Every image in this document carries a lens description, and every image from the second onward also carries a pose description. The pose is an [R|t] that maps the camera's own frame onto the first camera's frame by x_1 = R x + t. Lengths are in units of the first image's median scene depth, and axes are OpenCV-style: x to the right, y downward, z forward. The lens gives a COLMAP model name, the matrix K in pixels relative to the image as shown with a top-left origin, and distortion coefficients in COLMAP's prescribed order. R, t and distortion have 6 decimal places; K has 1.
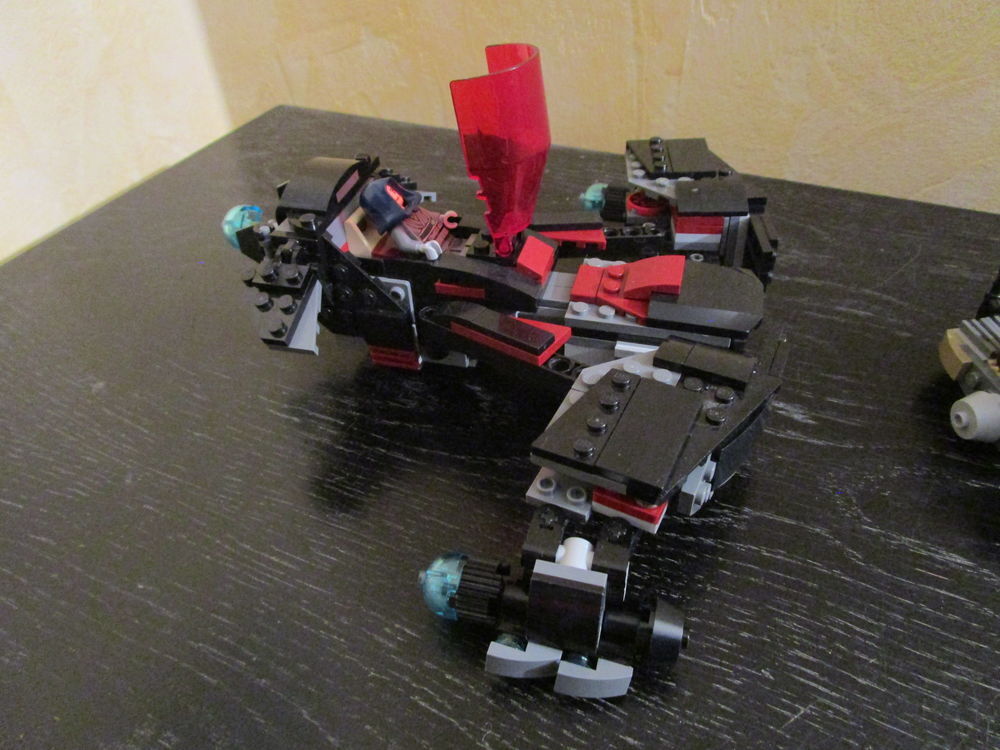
lens RADIAL K [[711.5, 0, 500.0], [0, 711.5, 375.0], [0, 0, 1]] dist [-0.024087, 0.004658]
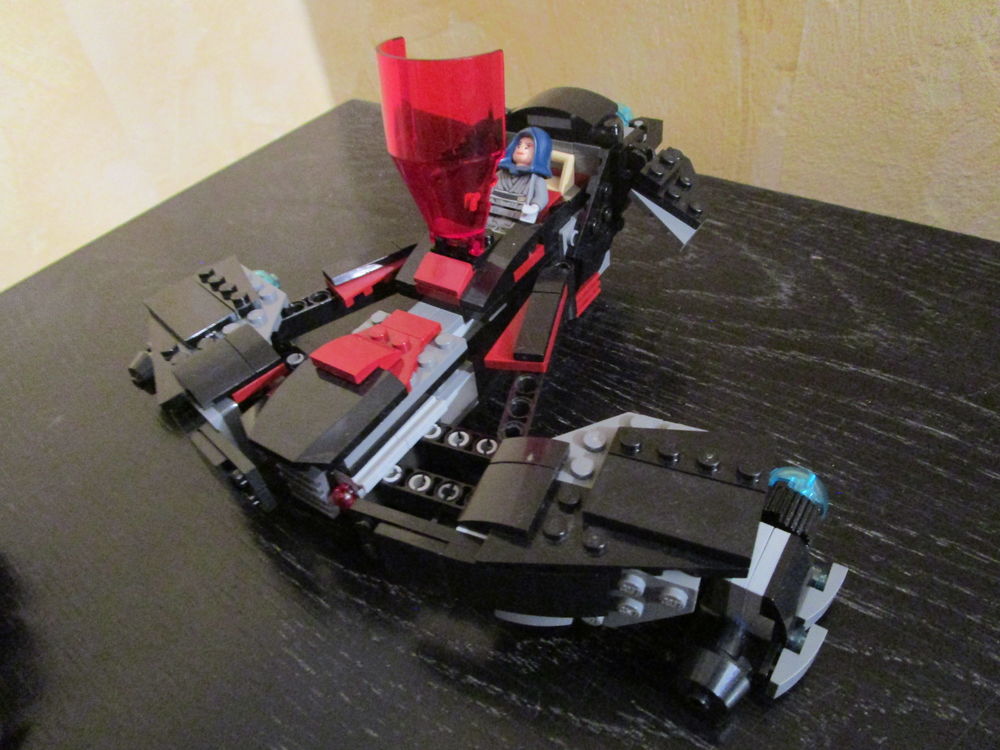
lens RADIAL K [[711.5, 0, 500.0], [0, 711.5, 375.0], [0, 0, 1]] dist [-0.024087, 0.004658]
pose [[0.967538, 0.098011, -0.232946, 0.324950], [-0.085731, 0.994369, 0.062296, -0.212908], [0.237740, -0.040303, 0.970492, 0.262097]]
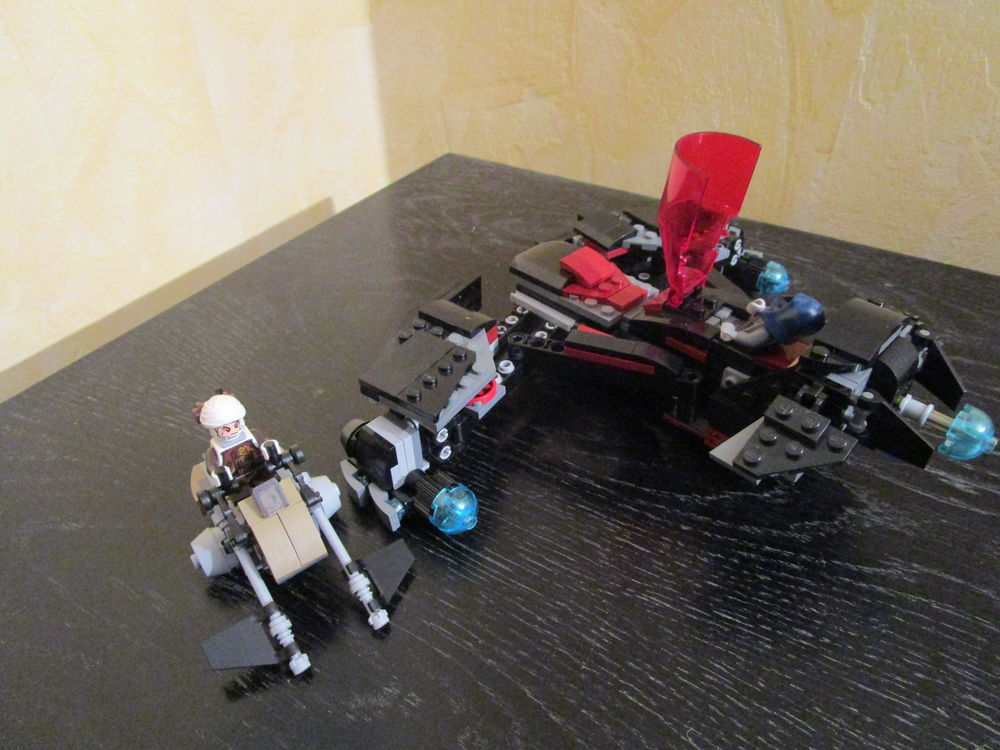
lens RADIAL K [[711.5, 0, 500.0], [0, 711.5, 375.0], [0, 0, 1]] dist [-0.024087, 0.004658]
pose [[0.990714, 0.096335, -0.095949, -0.219950], [-0.101378, 0.993633, -0.049147, 0.017086], [0.090604, 0.058418, 0.994172, -0.165450]]
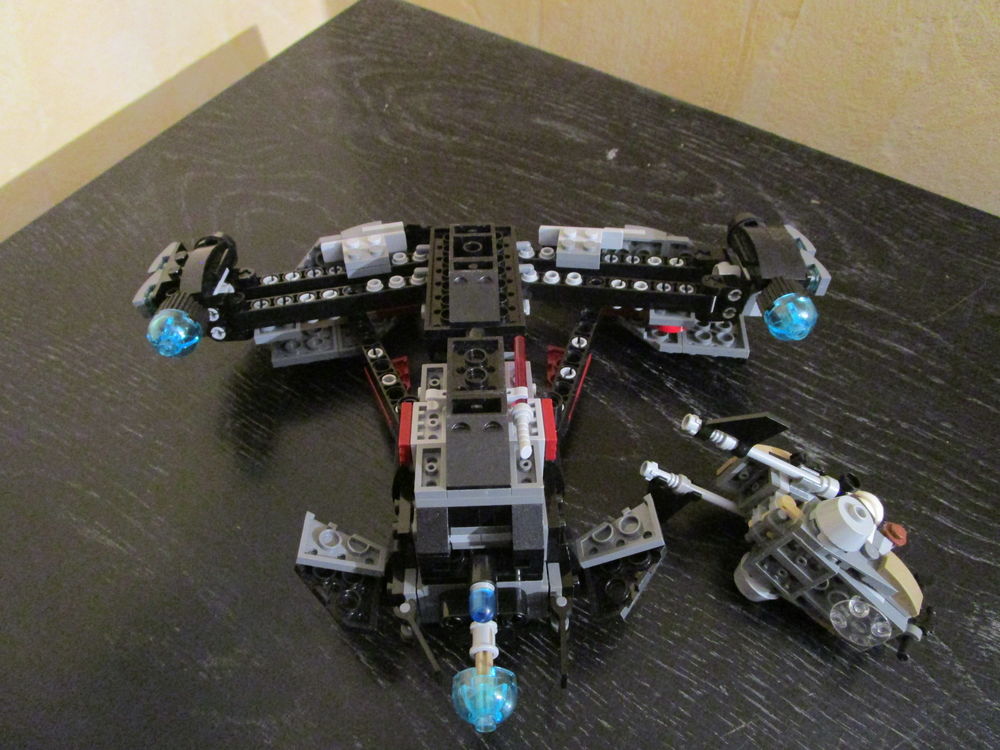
lens RADIAL K [[711.5, 0, 500.0], [0, 711.5, 375.0], [0, 0, 1]] dist [-0.024087, 0.004658]
pose [[0.987662, 0.146169, -0.056192, -0.022756], [-0.128401, 0.961304, 0.243739, -0.317710], [0.089645, -0.233517, 0.968212, -0.105690]]
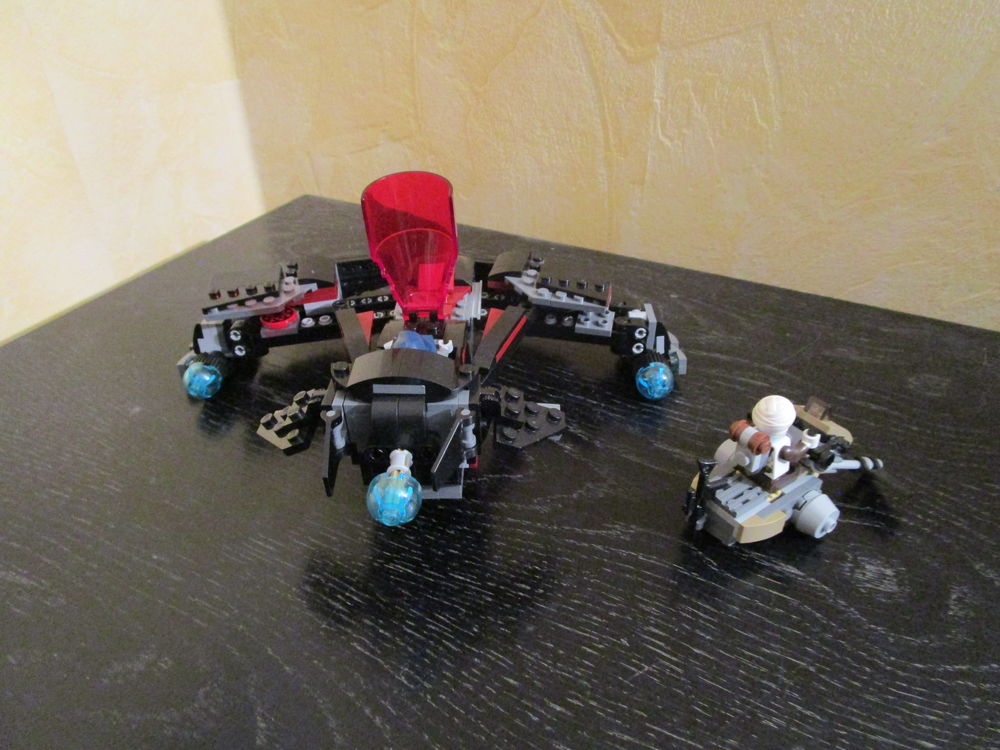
lens RADIAL K [[709.7, 0, 500.0], [0, 709.7, 375.0], [0, 0, 1]] dist [-0.026768, -0.002013]
pose [[0.998450, 0.048563, -0.027176, 0.137415], [-0.051393, 0.991975, -0.115514, 0.084111], [0.021348, 0.116732, 0.992934, -0.298950]]
